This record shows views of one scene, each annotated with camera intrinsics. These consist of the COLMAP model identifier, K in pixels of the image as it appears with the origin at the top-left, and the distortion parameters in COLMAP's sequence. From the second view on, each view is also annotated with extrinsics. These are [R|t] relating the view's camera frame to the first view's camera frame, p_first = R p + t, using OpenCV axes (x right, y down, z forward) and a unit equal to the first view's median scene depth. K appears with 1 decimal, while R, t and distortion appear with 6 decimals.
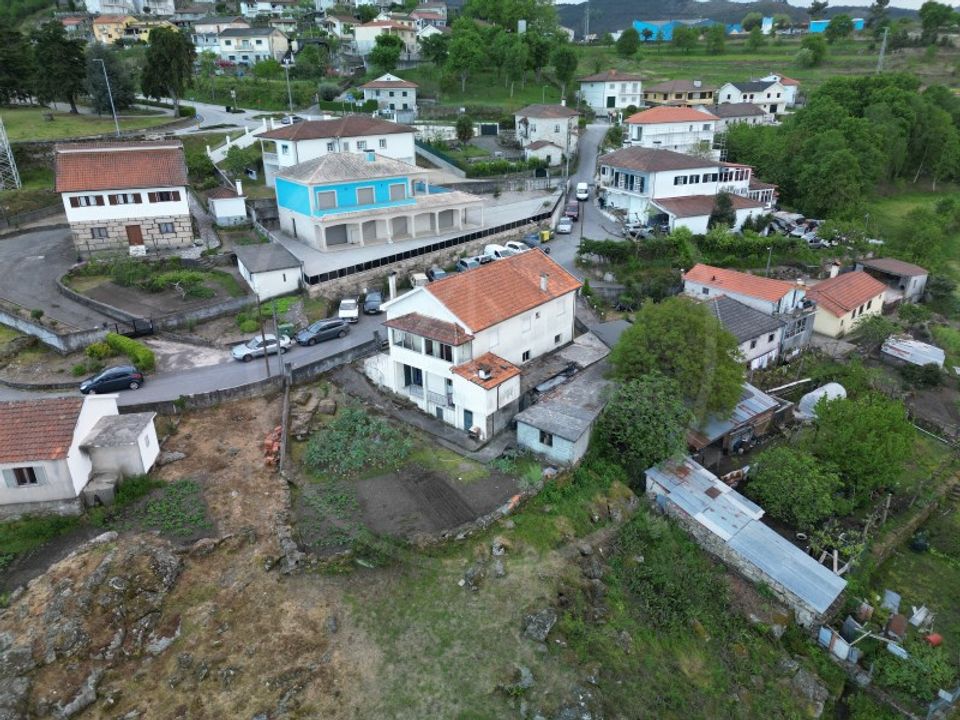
lens RADIAL K [[683.2, 0, 480.0], [0, 683.2, 360.0], [0, 0, 1]] dist [0.023109, -0.008287]
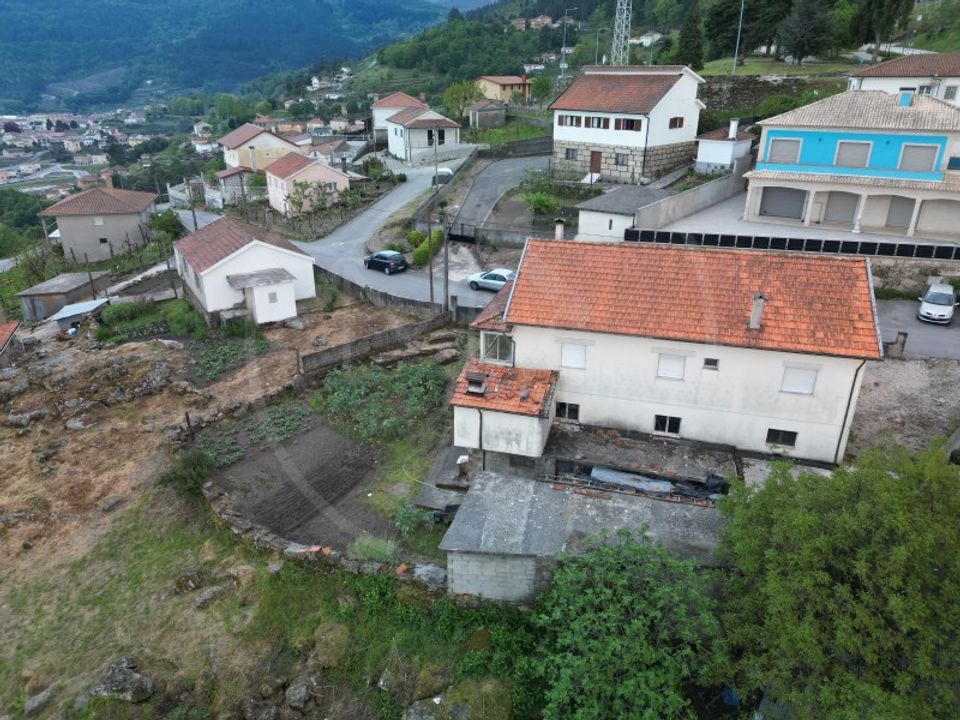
lens RADIAL K [[683.2, 0, 480.0], [0, 683.2, 360.0], [0, 0, 1]] dist [0.023109, -0.008287]
pose [[0.378014, 0.369193, -0.849001, 0.357959], [-0.360039, 0.903482, 0.232578, -0.098313], [0.852923, 0.217756, 0.474453, 0.478665]]
